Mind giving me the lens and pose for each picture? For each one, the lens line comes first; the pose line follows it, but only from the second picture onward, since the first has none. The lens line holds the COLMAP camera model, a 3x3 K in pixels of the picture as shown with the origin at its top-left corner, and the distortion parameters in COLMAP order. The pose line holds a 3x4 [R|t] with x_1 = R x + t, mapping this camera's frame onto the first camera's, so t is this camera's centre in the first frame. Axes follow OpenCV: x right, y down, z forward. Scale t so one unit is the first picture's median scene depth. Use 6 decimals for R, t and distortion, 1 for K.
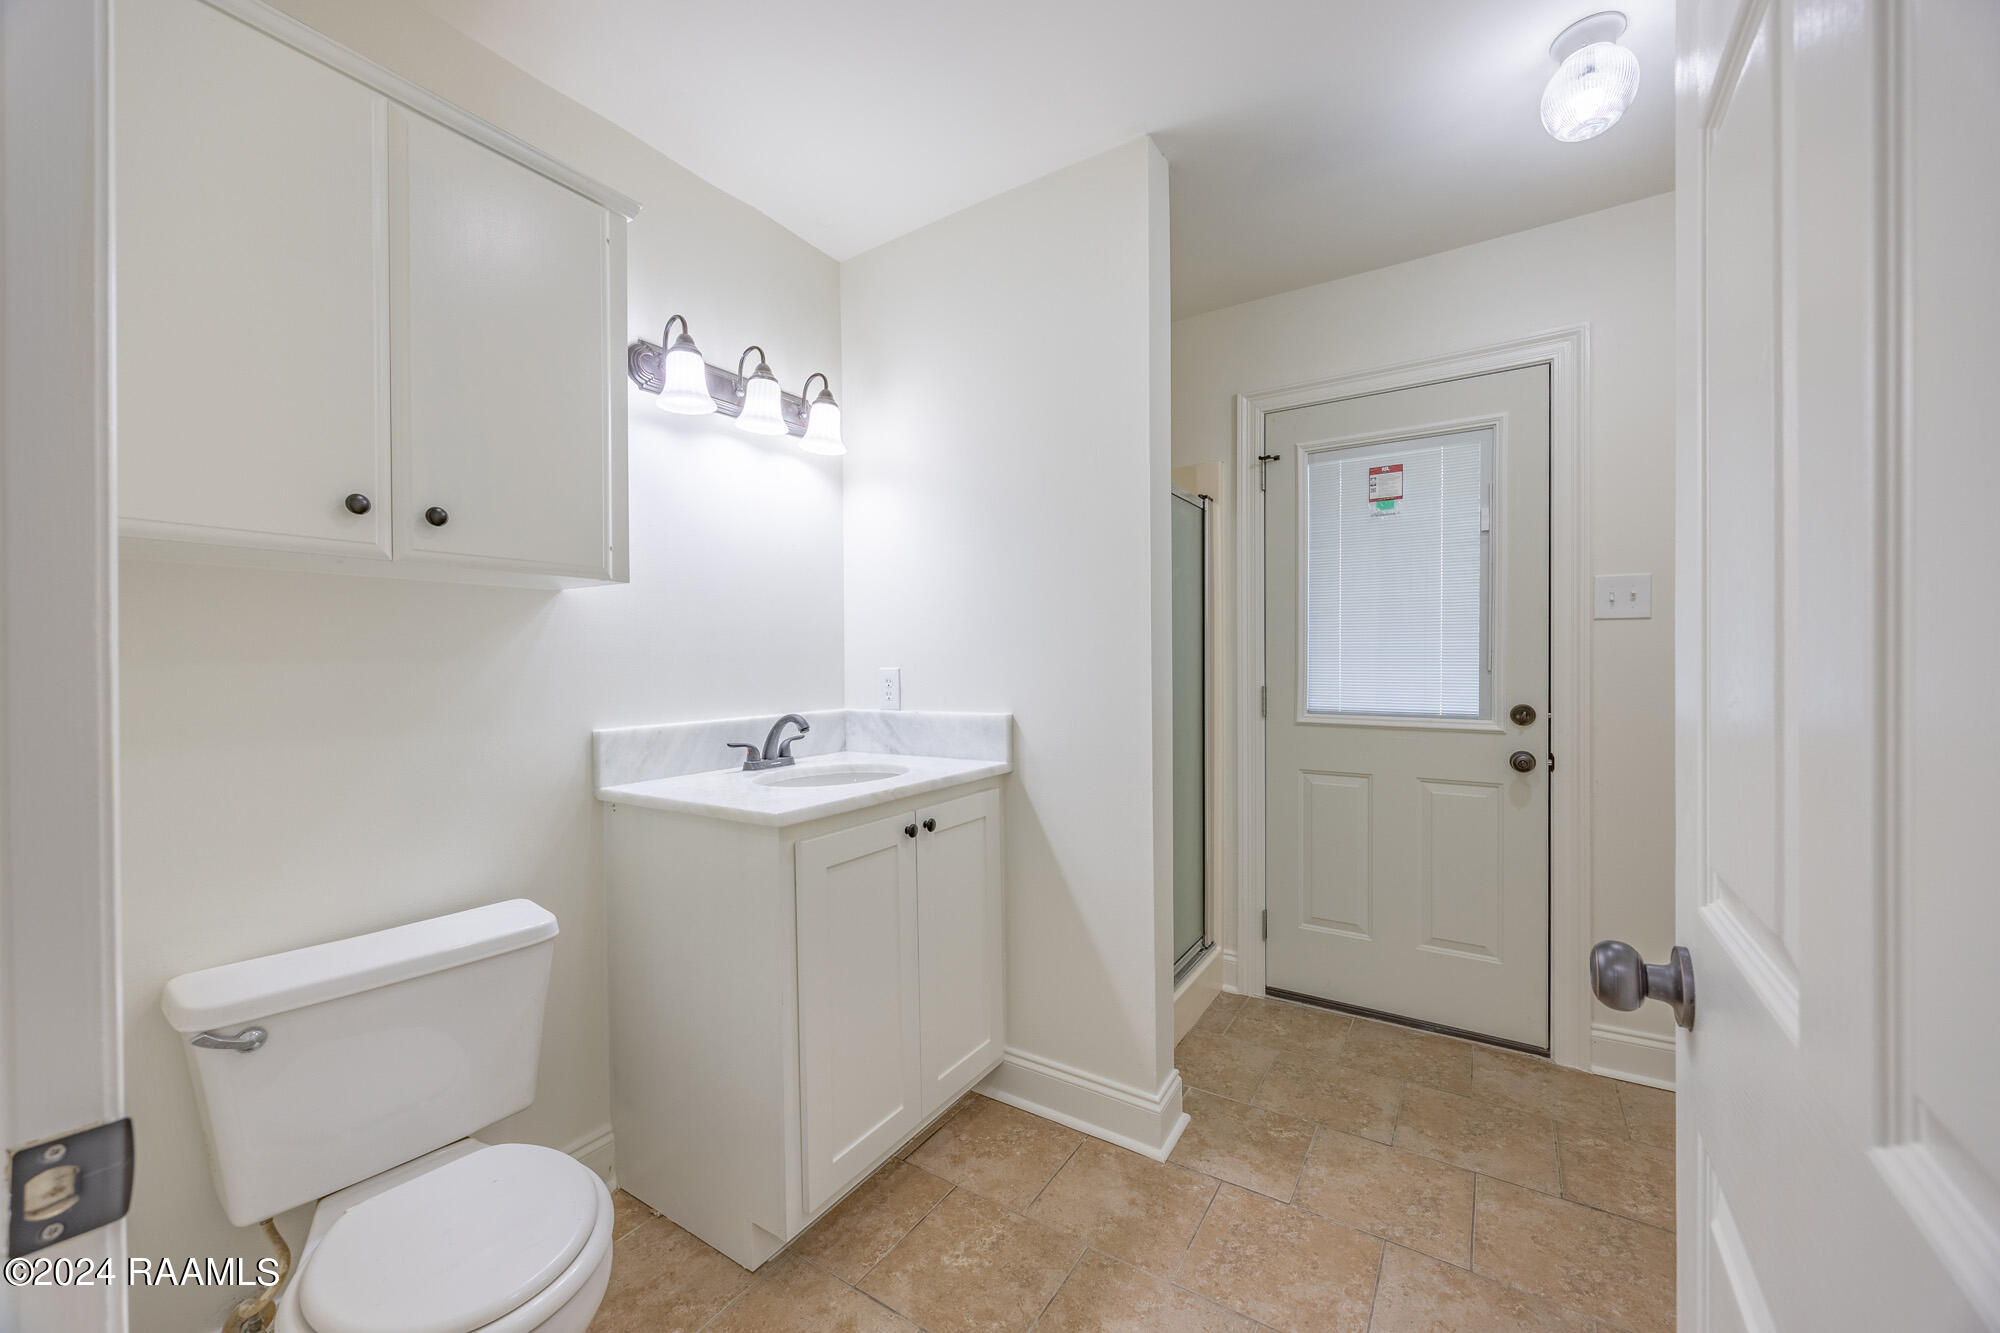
lens RADIAL K [[757.2, 0, 1007.6], [0, 757.2, 663.4], [0, 0, 1]] dist [-0.003272, 0.000151]
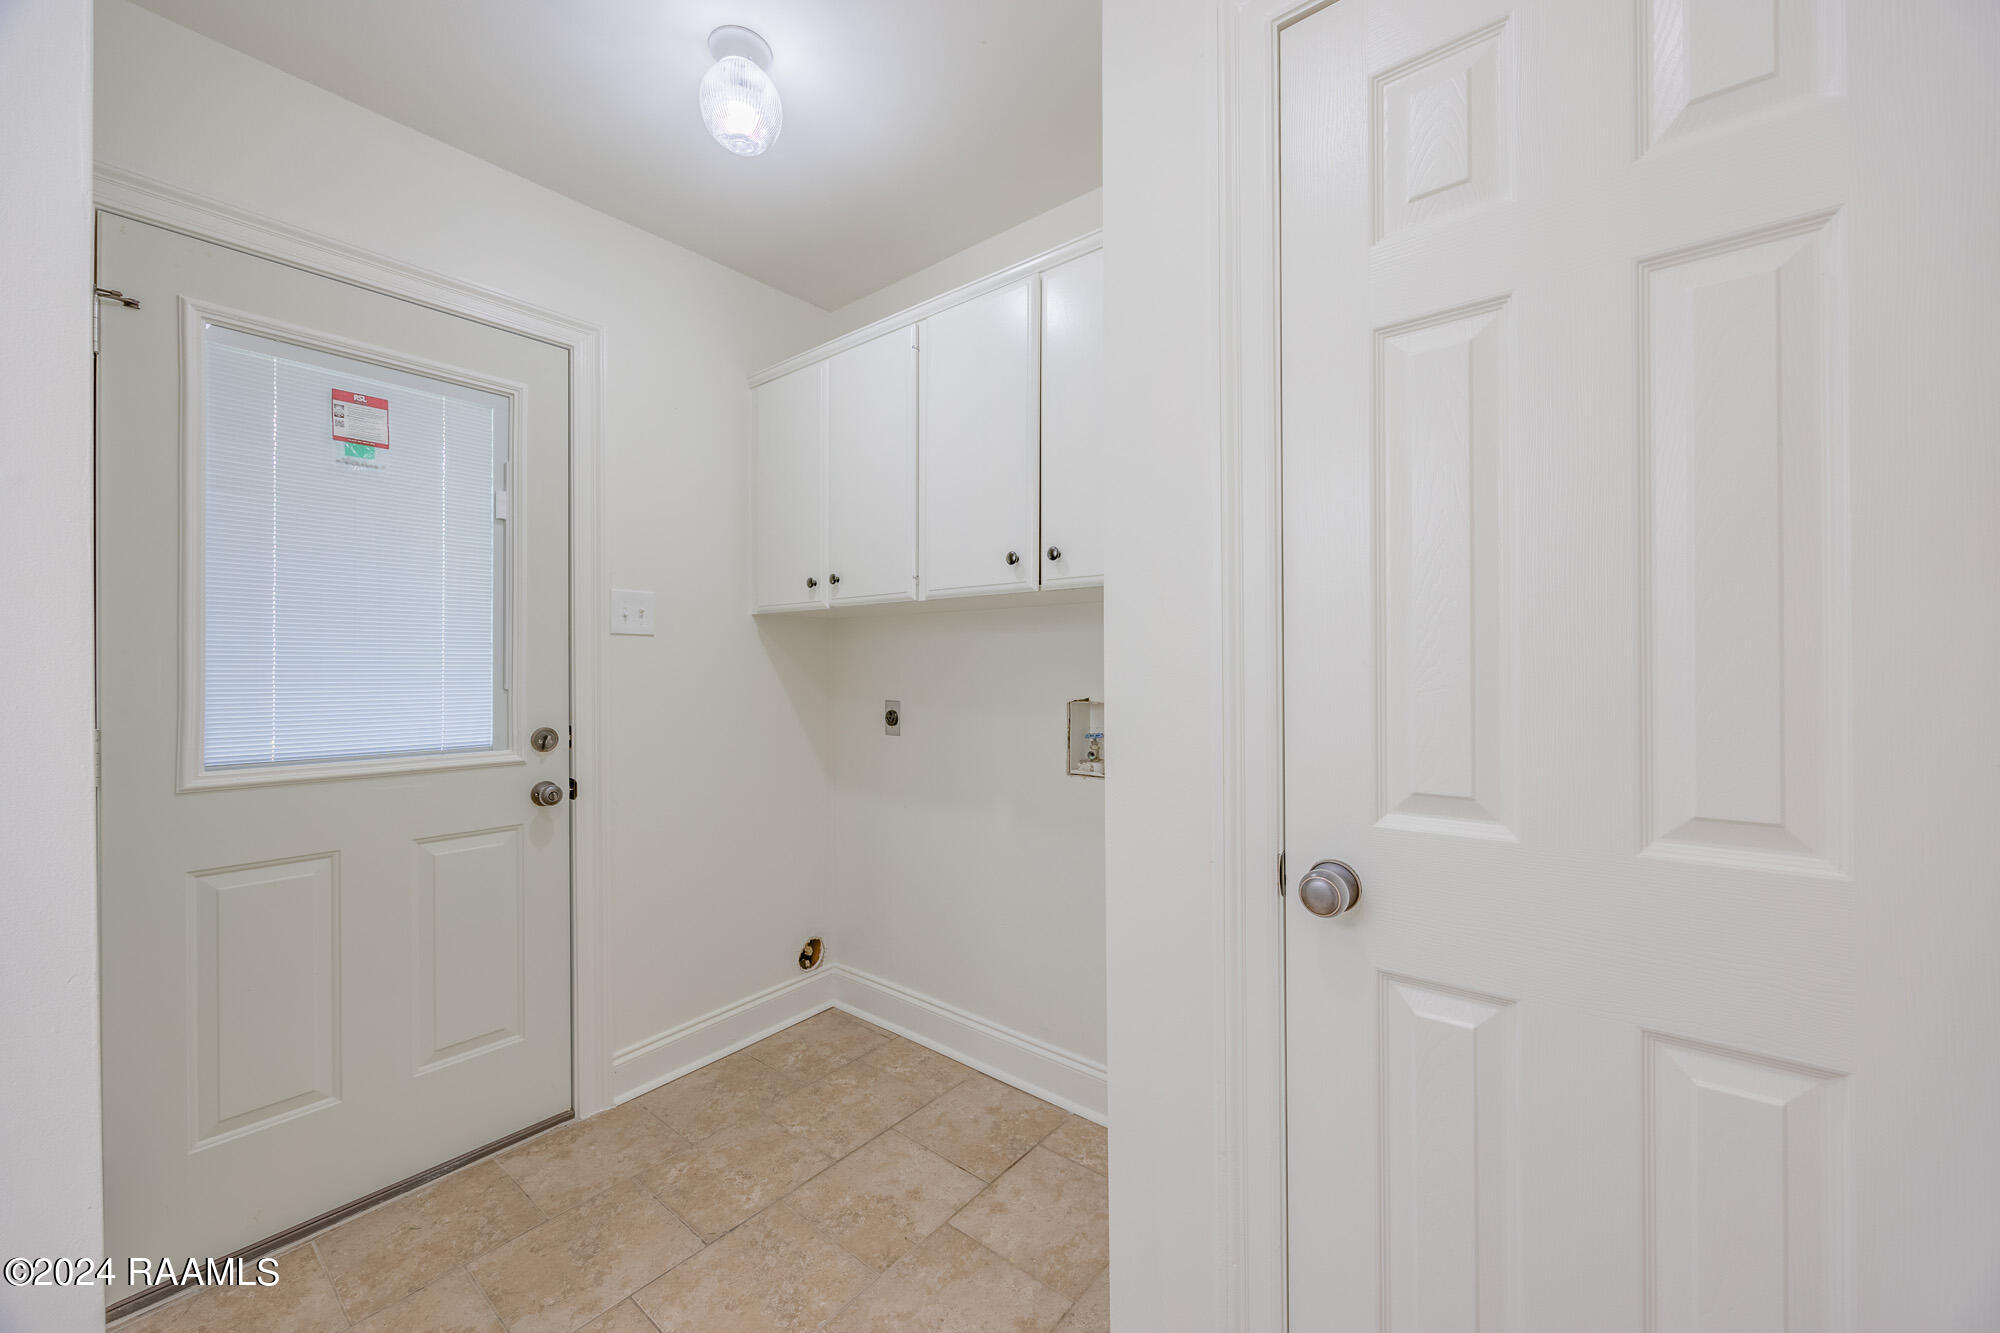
lens RADIAL K [[757.2, 0, 1003.6], [0, 757.2, 664.0], [0, 0, 1]] dist [-0.003272, 0.000151]
pose [[0.103123, 0.008749, 0.994630, -0.129320], [0.006150, 0.999937, -0.009433, -0.007272], [-0.994650, 0.007090, 0.103063, 0.385643]]
